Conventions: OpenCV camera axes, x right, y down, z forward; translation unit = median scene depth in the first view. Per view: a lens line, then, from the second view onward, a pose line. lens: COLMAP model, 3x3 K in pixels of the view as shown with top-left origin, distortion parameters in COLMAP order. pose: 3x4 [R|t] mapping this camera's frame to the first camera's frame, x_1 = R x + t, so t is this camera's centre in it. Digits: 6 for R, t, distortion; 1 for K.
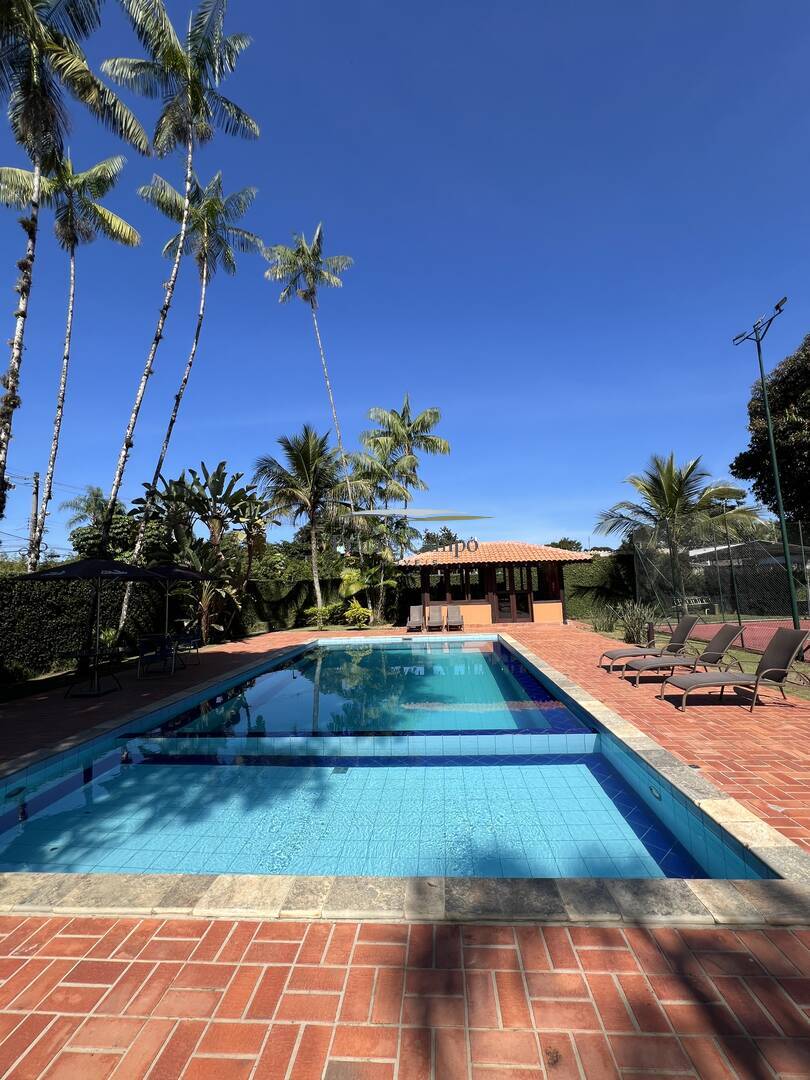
lens RADIAL K [[428.5, 0, 405.0], [0, 428.5, 540.0], [0, 0, 1]] dist [-0.072350, 0.019926]
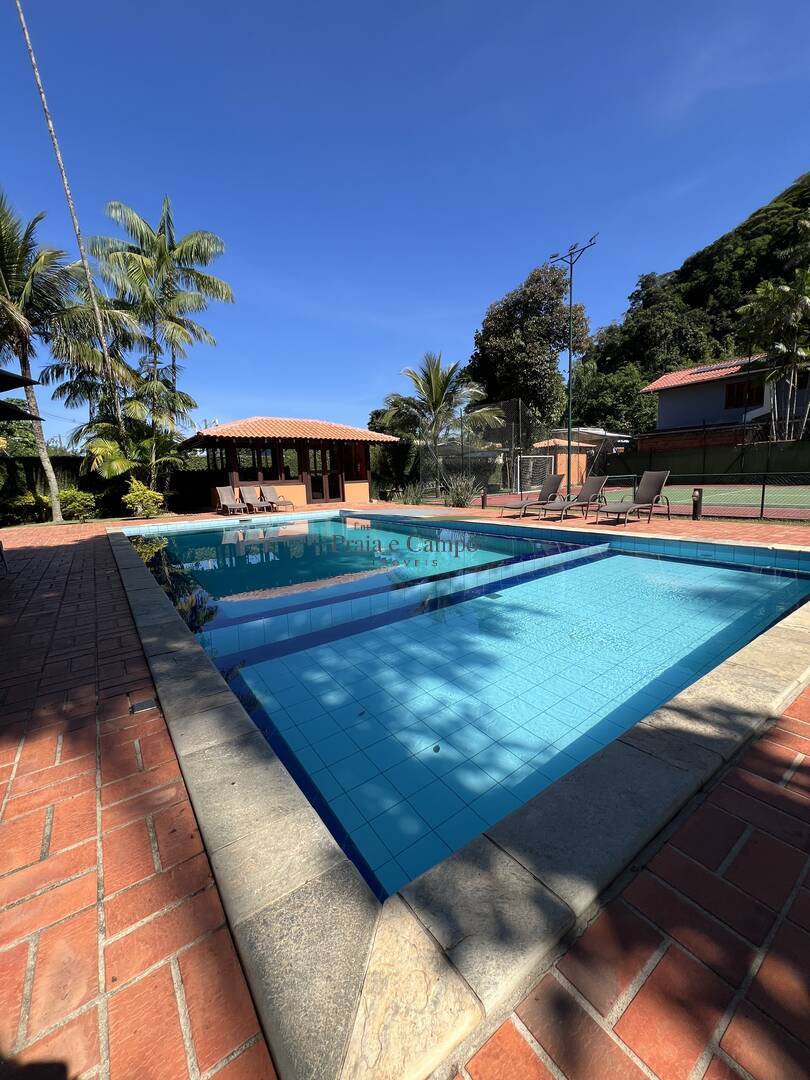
lens RADIAL K [[431.9, 0, 405.0], [0, 431.9, 540.0], [0, 0, 1]] dist [-0.000645, -0.000028]
pose [[0.729075, -0.092302, 0.678181, -0.305024], [-0.054023, 0.980013, 0.191459, 0.076561], [-0.682299, -0.176226, 0.709516, 0.143269]]
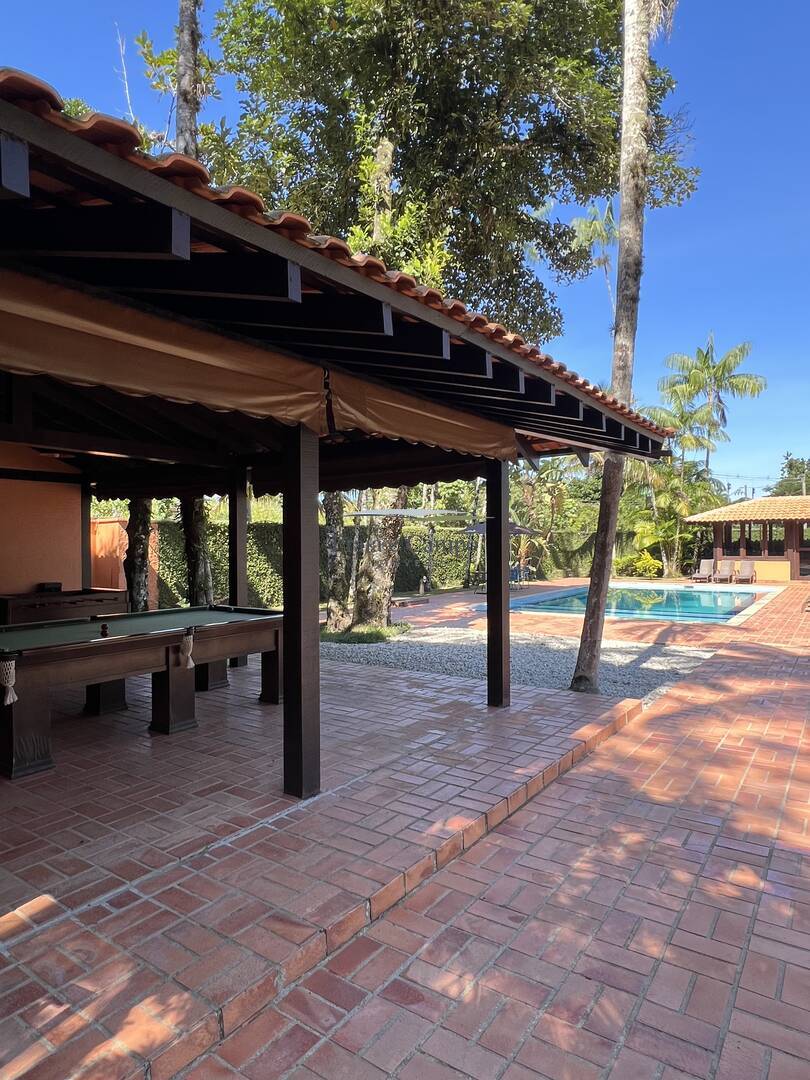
lens RADIAL K [[686.7, 0, 405.0], [0, 686.7, 540.0], [0, 0, 1]] dist [-0.001202, -0.000057]
pose [[0.872787, 0.024115, -0.487505, 0.200431], [0.031048, 0.994013, 0.104755, -0.092697], [0.487113, -0.106565, 0.866813, -0.818712]]
